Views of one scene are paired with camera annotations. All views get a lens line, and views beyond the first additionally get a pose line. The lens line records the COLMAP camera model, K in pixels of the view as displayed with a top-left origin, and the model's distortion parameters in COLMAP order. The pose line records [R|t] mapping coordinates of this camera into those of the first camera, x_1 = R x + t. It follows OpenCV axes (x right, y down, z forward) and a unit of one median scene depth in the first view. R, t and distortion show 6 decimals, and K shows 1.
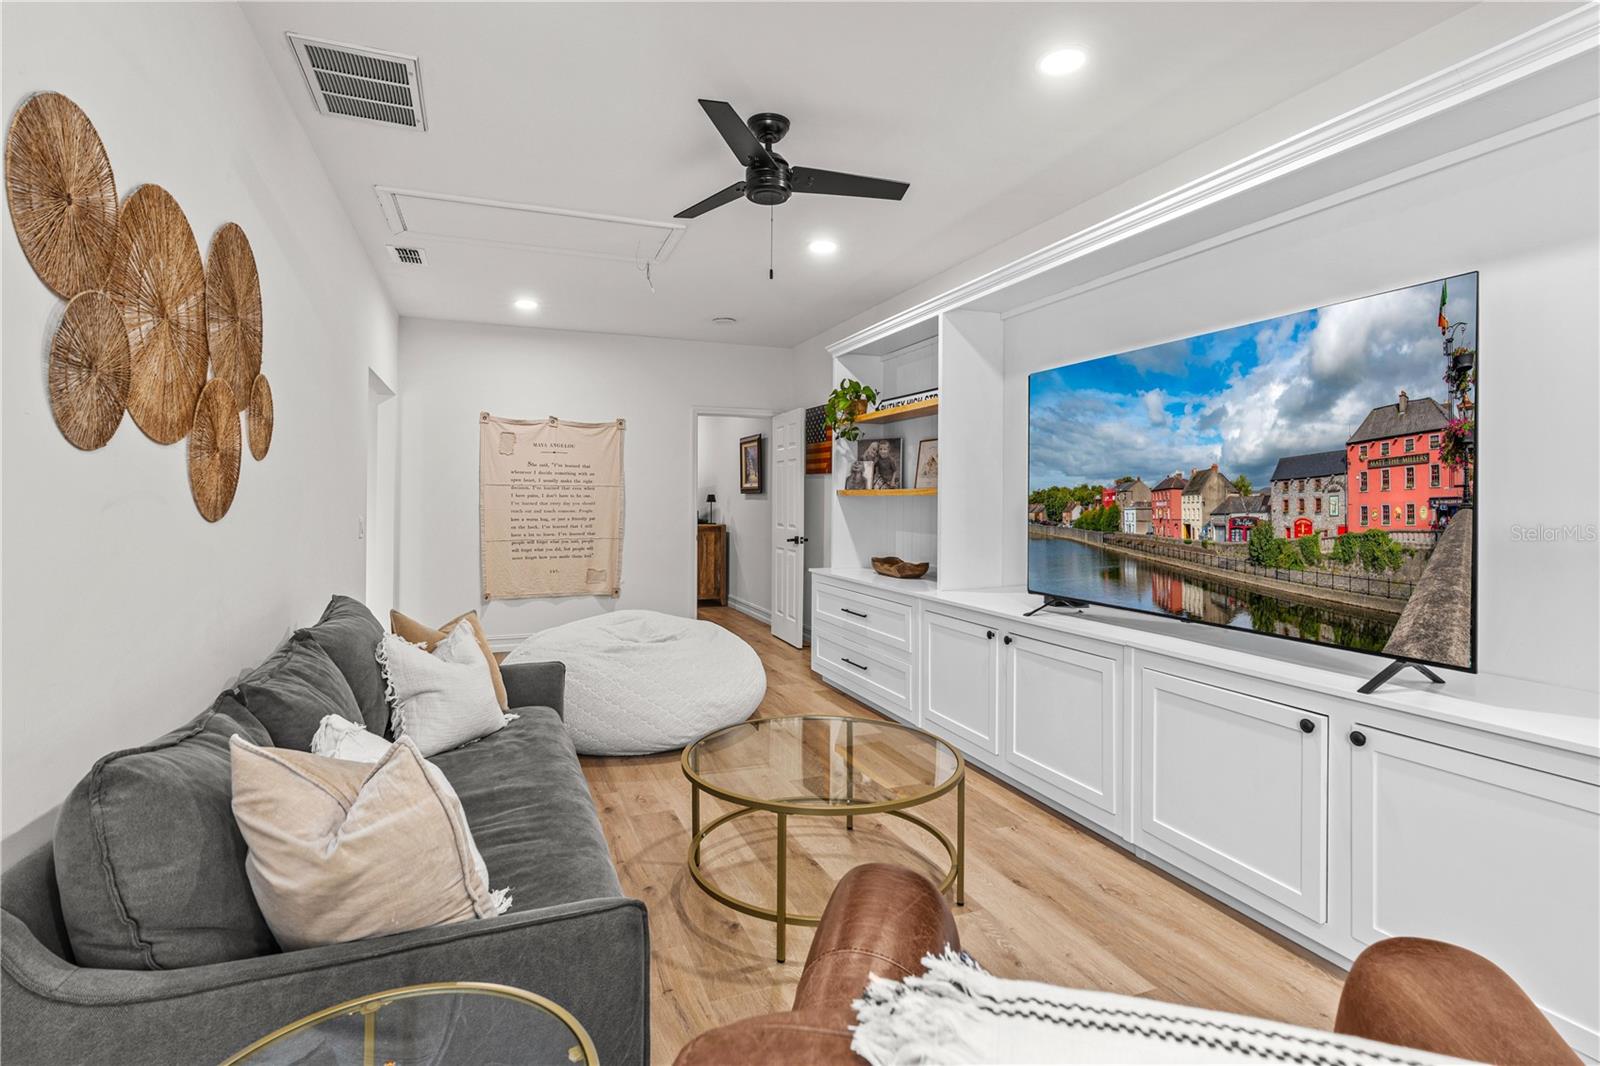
lens RADIAL K [[724.6, 0, 797.3], [0, 724.6, 530.3], [0, 0, 1]] dist [0.001942, 0.000157]
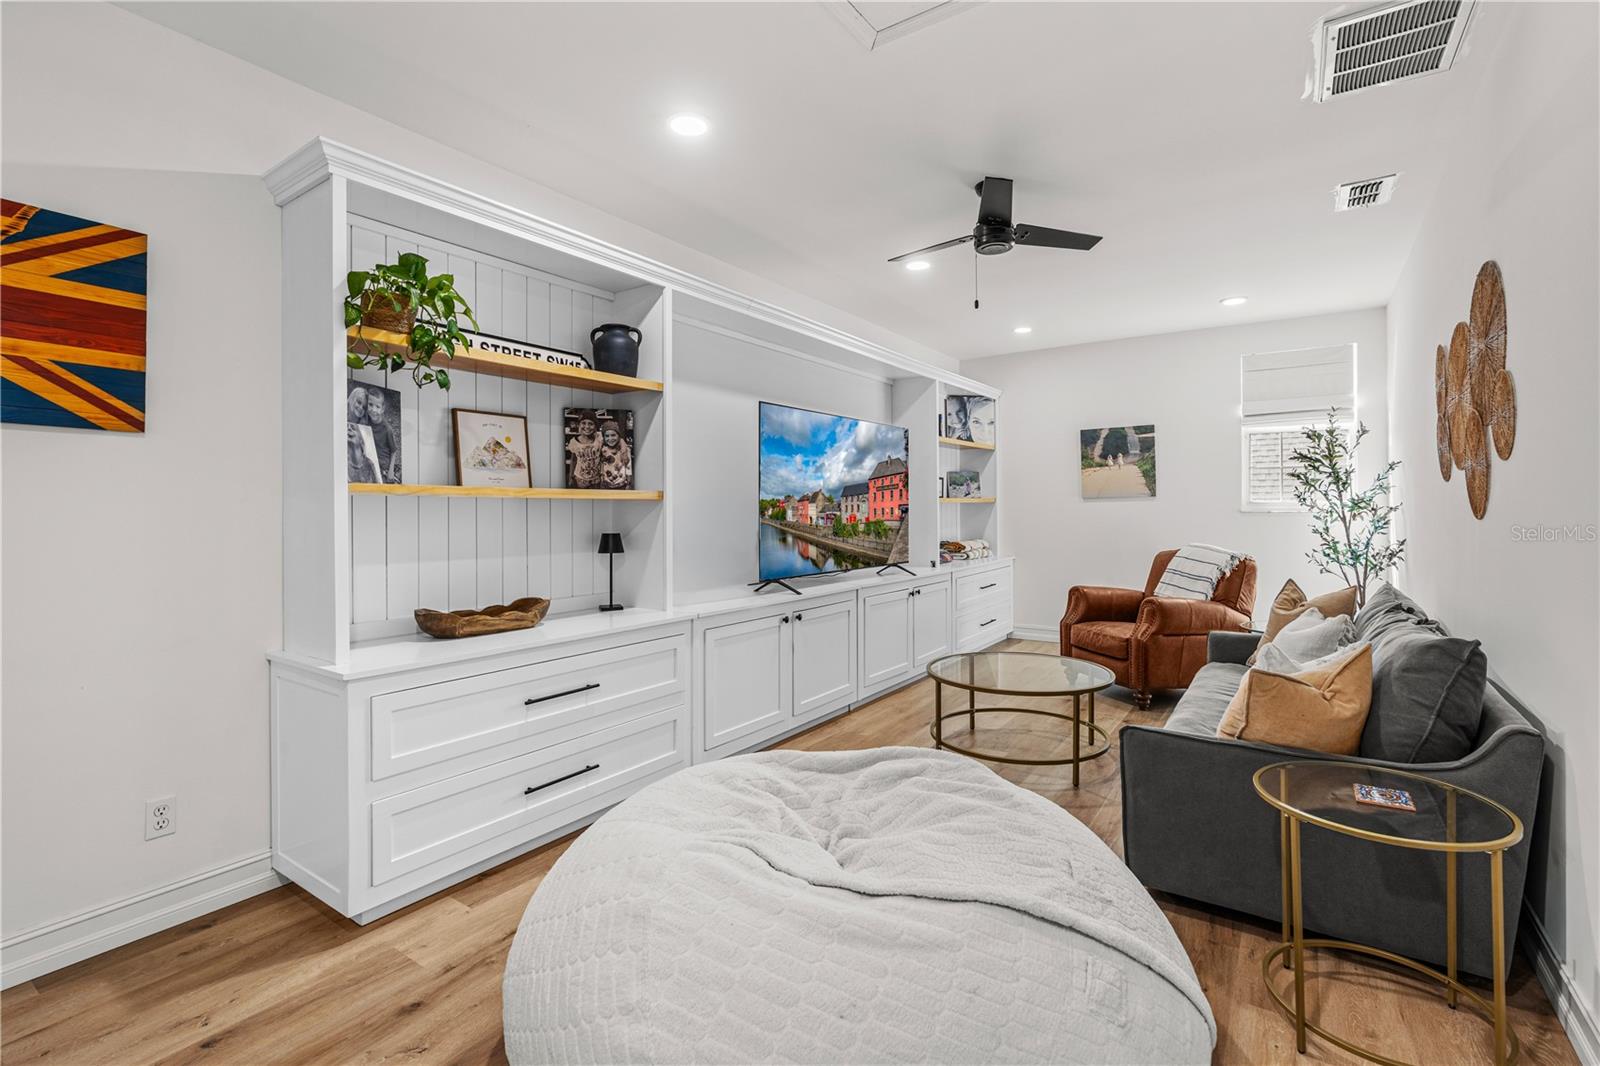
lens RADIAL K [[724.6, 0, 801.1], [0, 724.6, 523.8], [0, 0, 1]] dist [0.001942, 0.000157]
pose [[0.842800, -0.003083, 0.538219, -0.604552], [0.000140, 0.999985, 0.005509, 0.000370], [-0.538227, -0.004568, 0.842787, -0.748820]]
